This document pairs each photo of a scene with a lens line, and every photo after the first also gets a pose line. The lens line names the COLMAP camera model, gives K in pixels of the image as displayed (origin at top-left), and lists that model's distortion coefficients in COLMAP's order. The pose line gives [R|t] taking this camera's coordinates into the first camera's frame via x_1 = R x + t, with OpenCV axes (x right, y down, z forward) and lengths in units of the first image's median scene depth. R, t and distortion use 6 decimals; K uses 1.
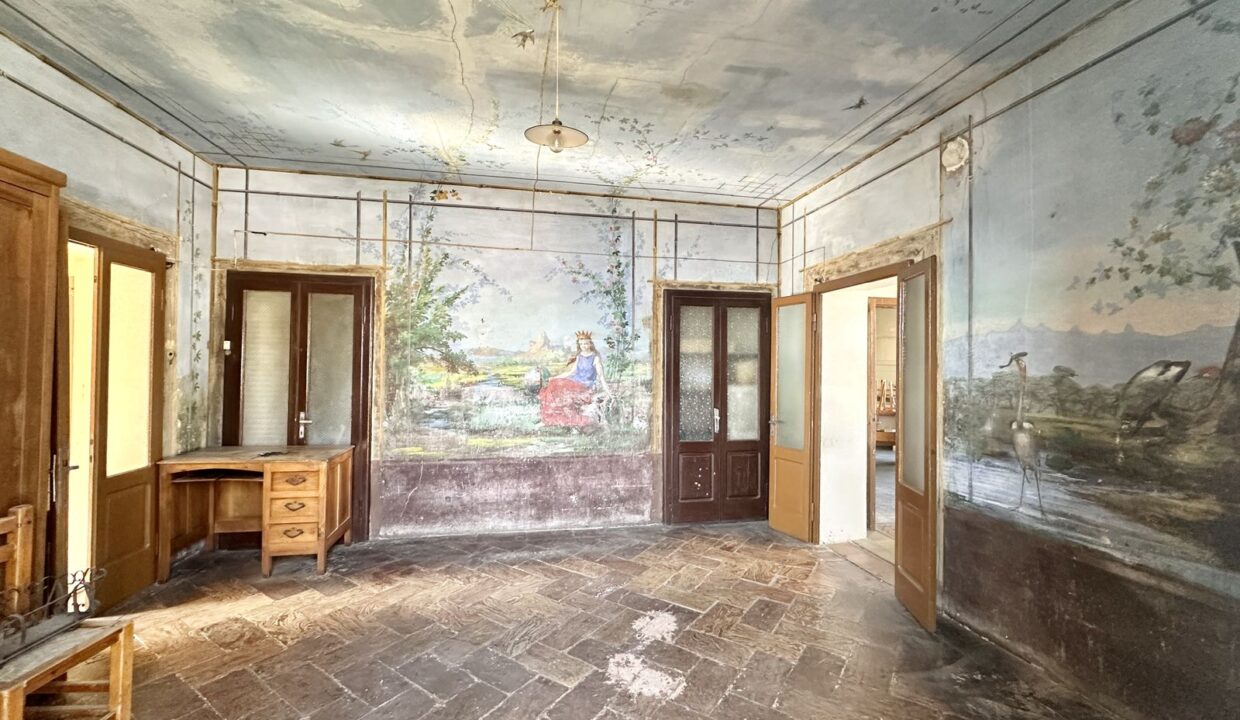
lens RADIAL K [[490.2, 0, 618.3], [0, 490.2, 361.0], [0, 0, 1]] dist [-0.003010, -0.000057]
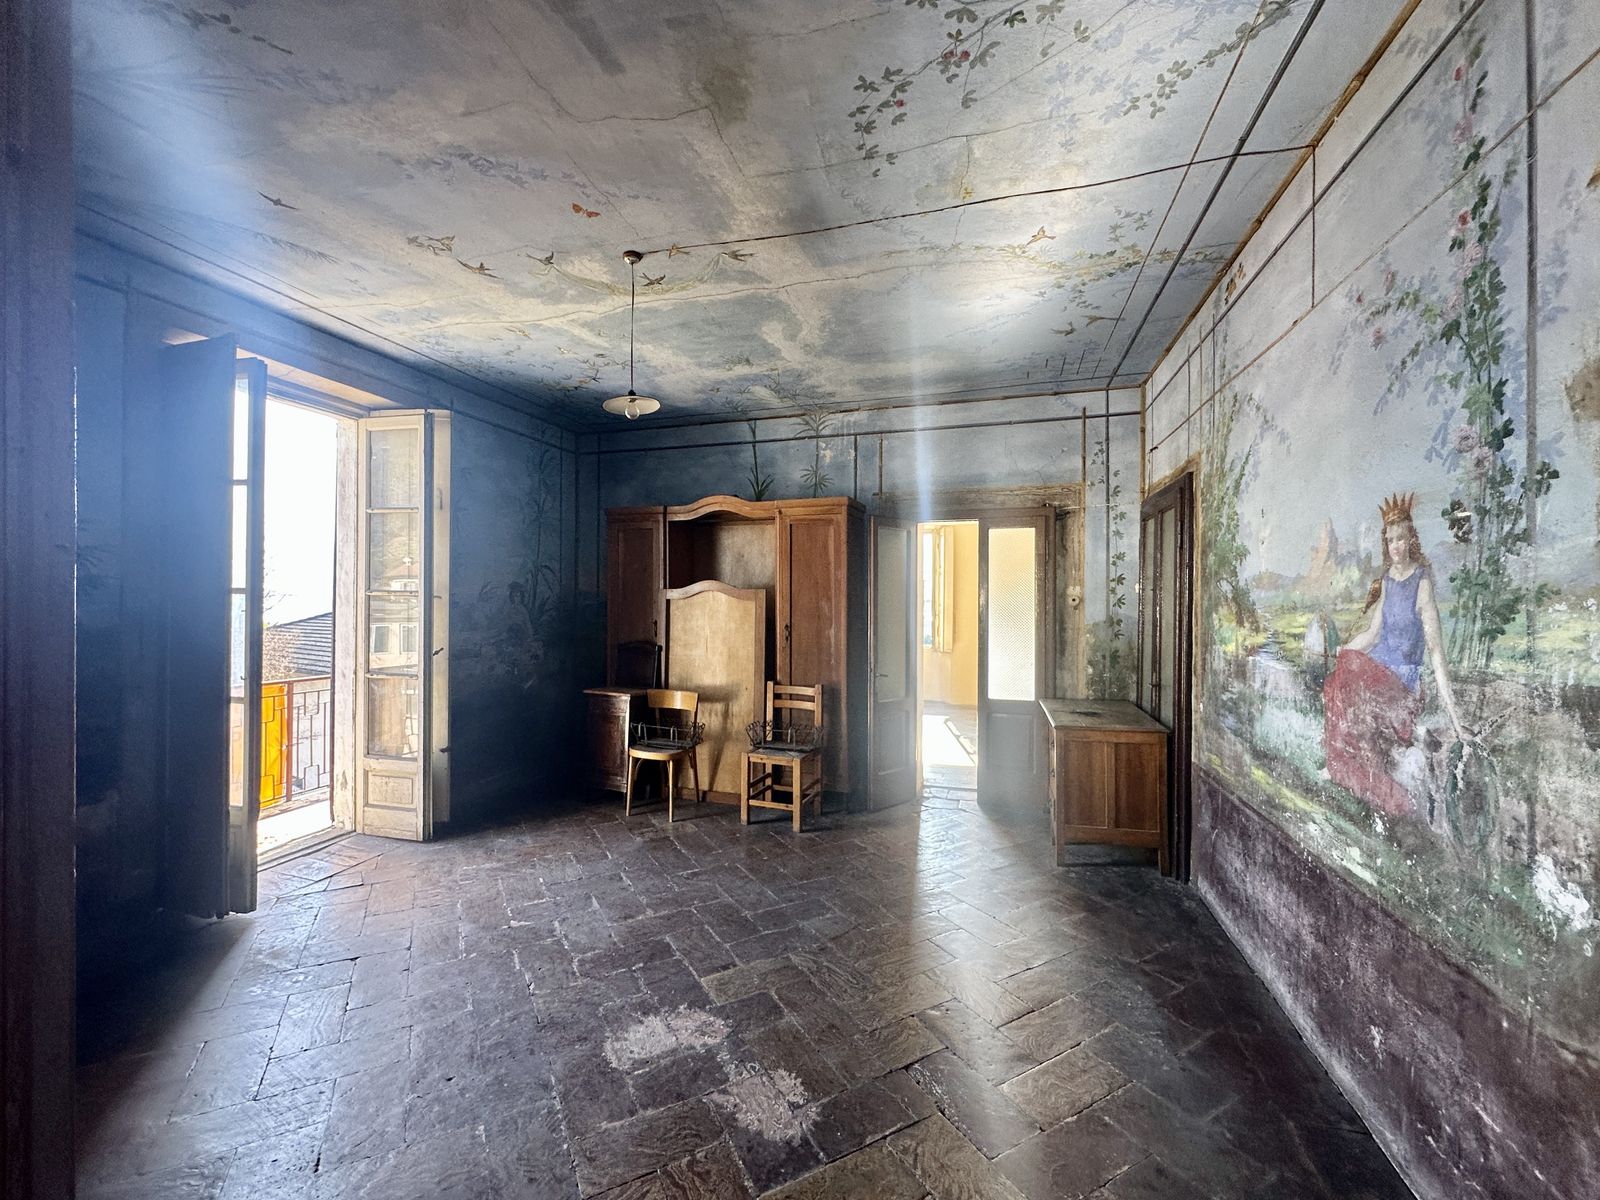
lens RADIAL K [[645.3, 0, 797.8], [0, 645.3, 601.1], [0, 0, 1]] dist [-0.000592, -0.000046]
pose [[-0.442973, -0.014883, -0.896412, 0.517452], [0.001972, 0.999844, -0.017574, 0.010258], [0.896533, -0.009552, -0.442874, 1.000741]]
